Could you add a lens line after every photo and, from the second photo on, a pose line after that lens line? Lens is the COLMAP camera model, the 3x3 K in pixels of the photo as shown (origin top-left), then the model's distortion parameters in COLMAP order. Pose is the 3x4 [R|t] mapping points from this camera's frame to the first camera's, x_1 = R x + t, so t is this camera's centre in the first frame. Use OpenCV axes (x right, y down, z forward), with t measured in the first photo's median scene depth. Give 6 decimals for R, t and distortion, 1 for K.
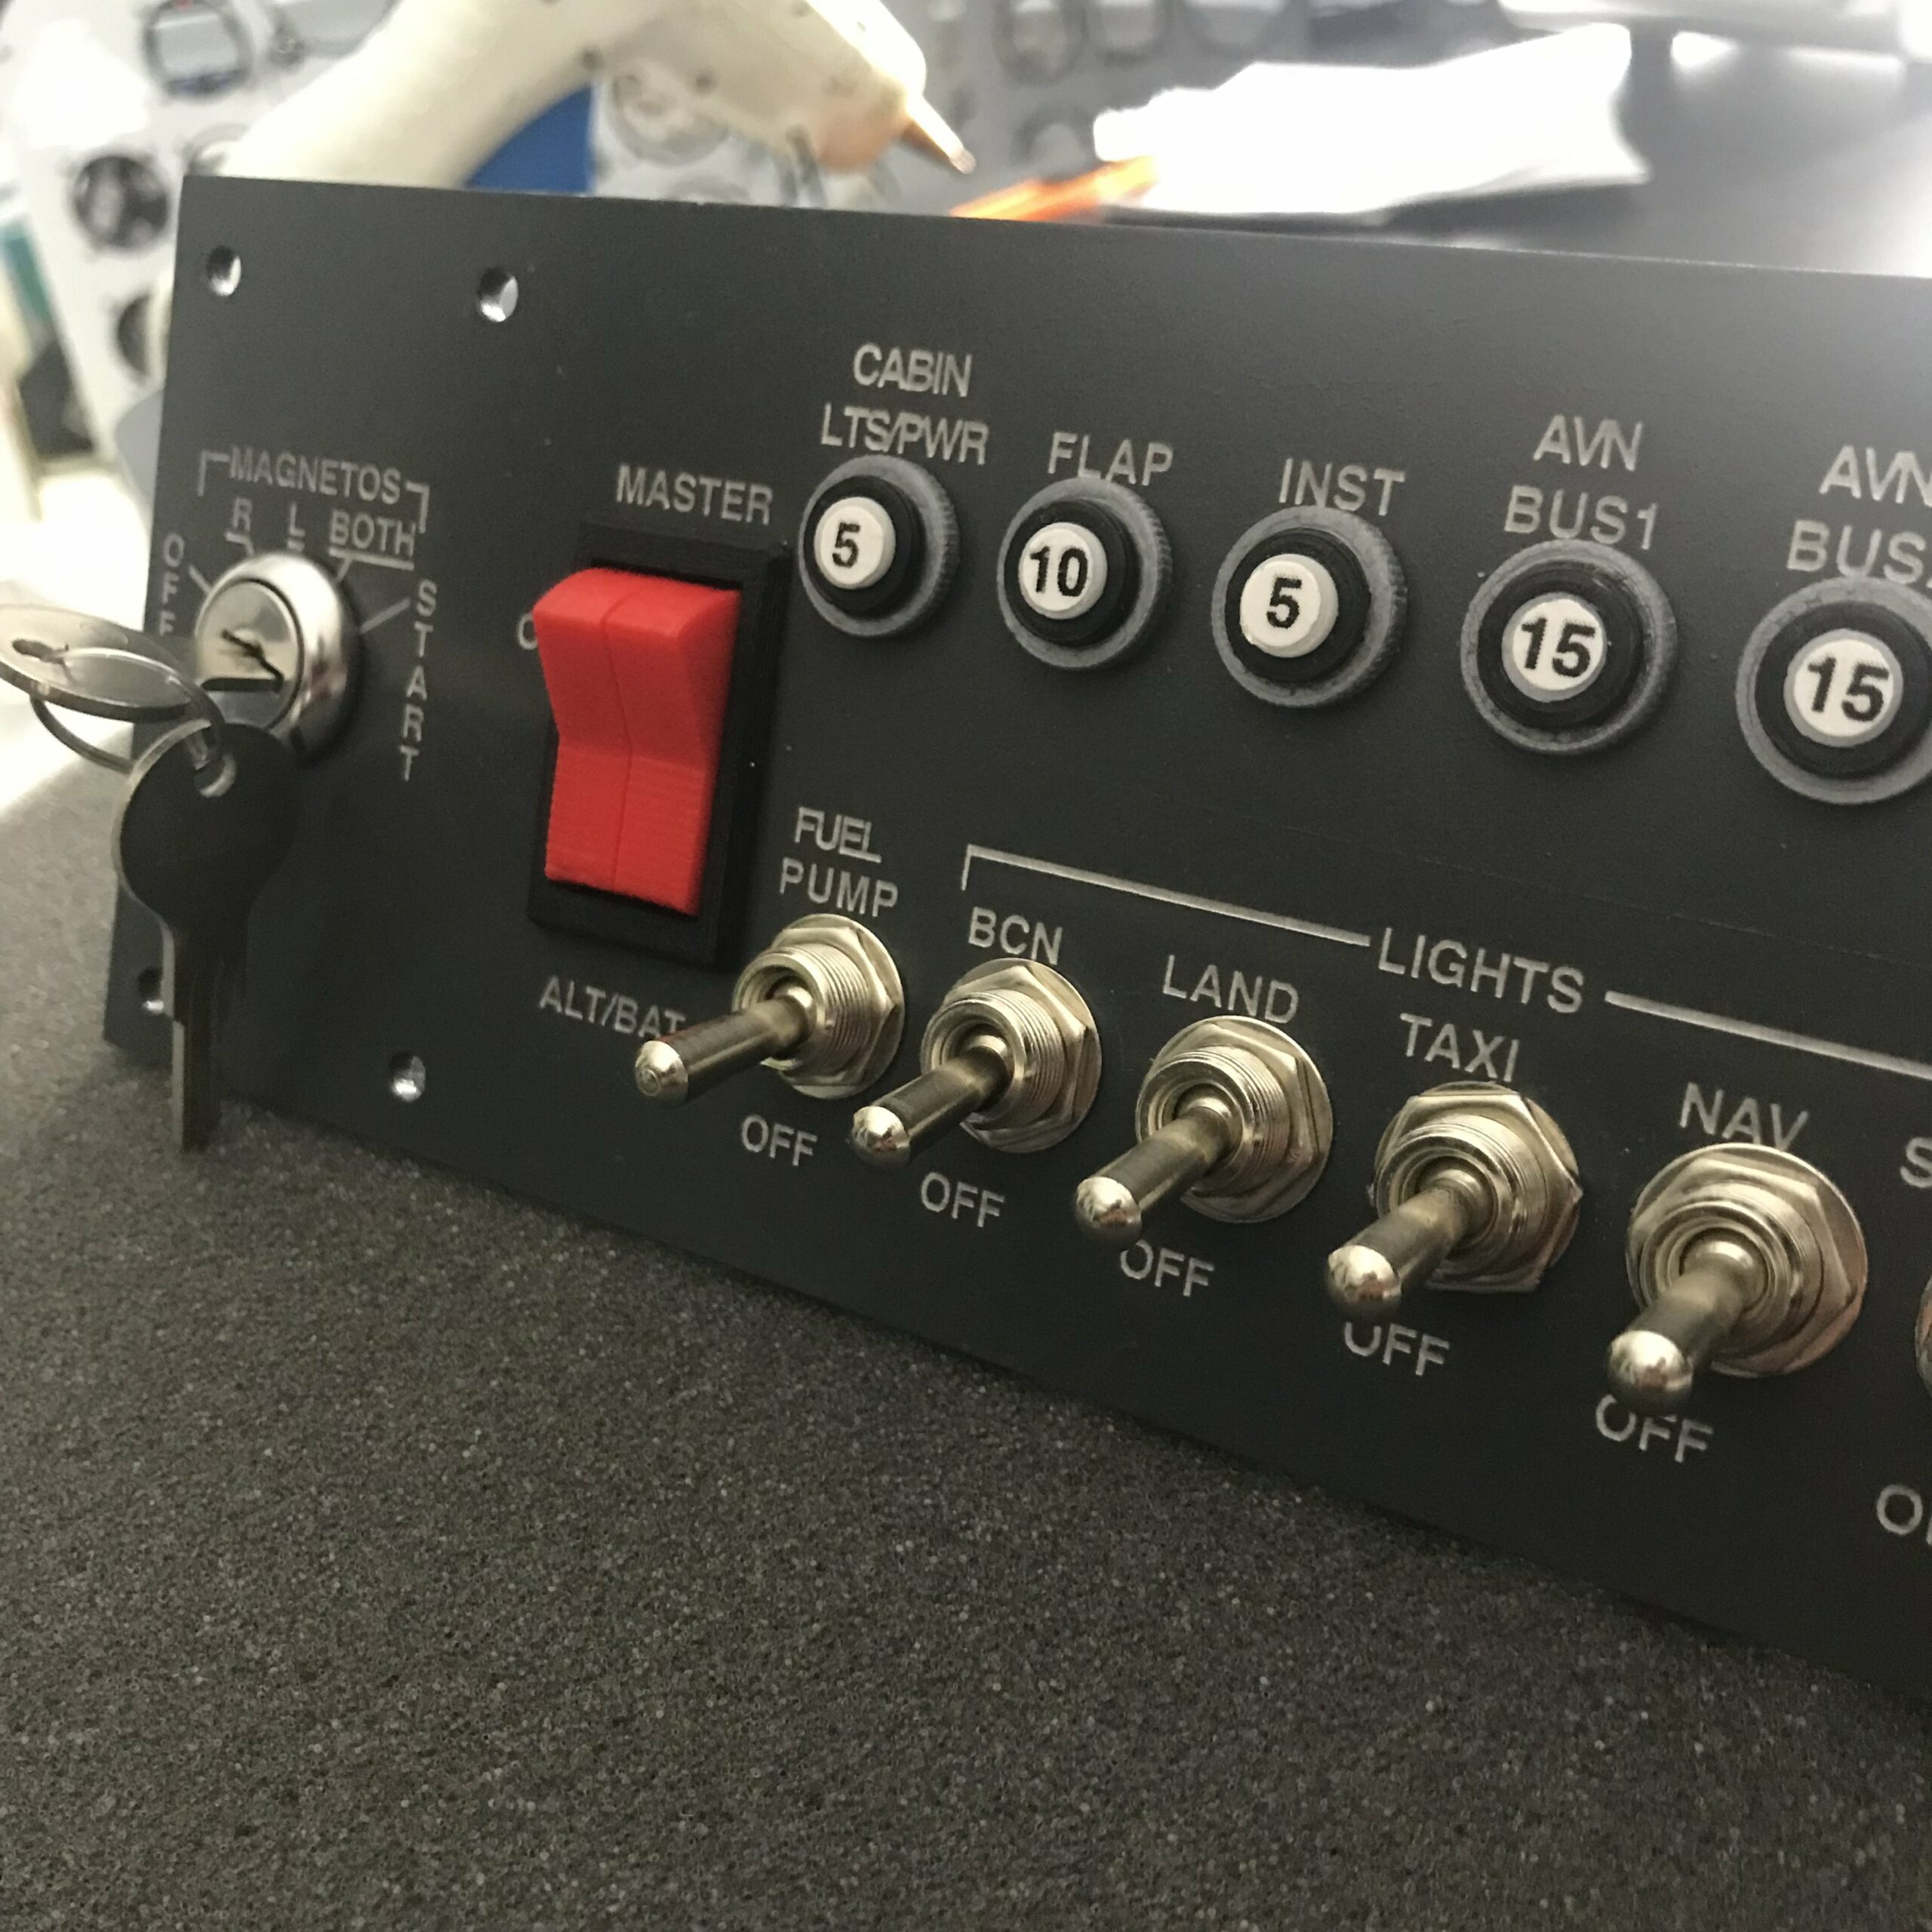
lens RADIAL K [[2173.9, 0, 971.5], [0, 2173.9, 968.4], [0, 0, 1]] dist [0.207801, -0.777336]
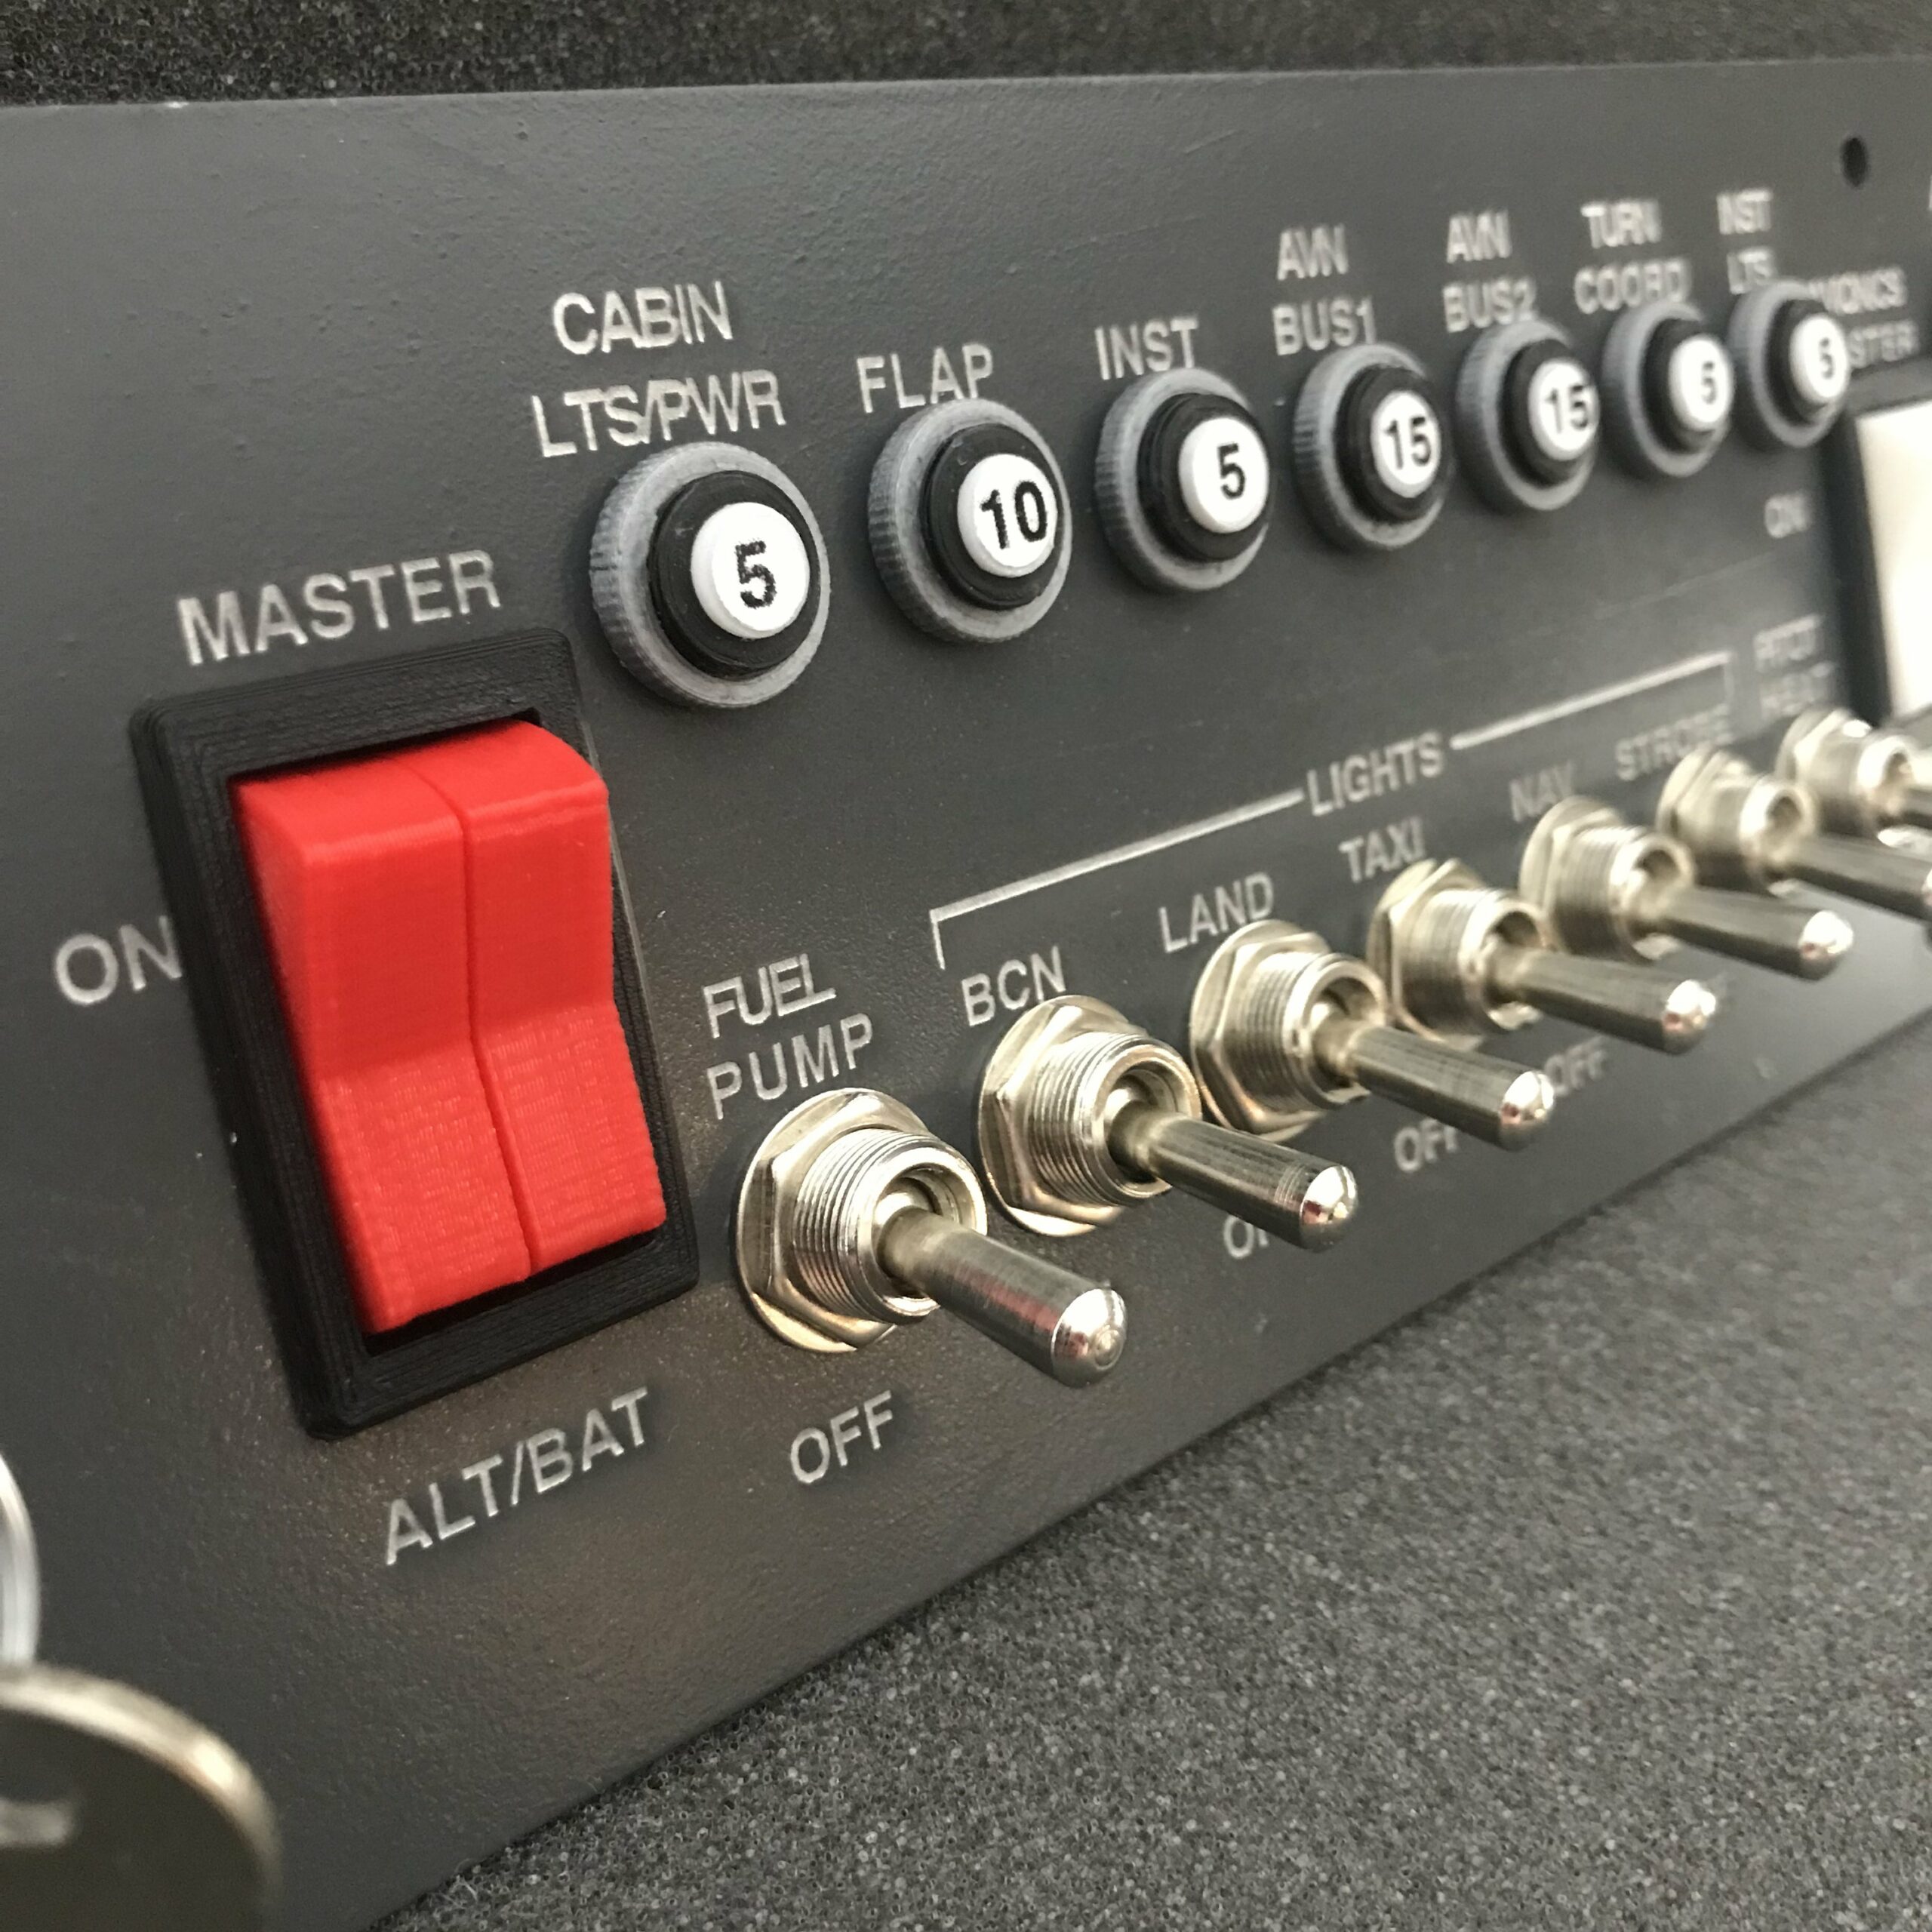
lens RADIAL K [[2222.0, 0, 973.1], [0, 2222.0, 965.9], [0, 0, 1]] dist [0.220391, -0.924848]
pose [[0.251868, -0.390342, 0.885548, -0.687750], [0.377800, 0.882099, 0.281367, -0.251253], [-0.890971, 0.263693, 0.369644, 0.701746]]
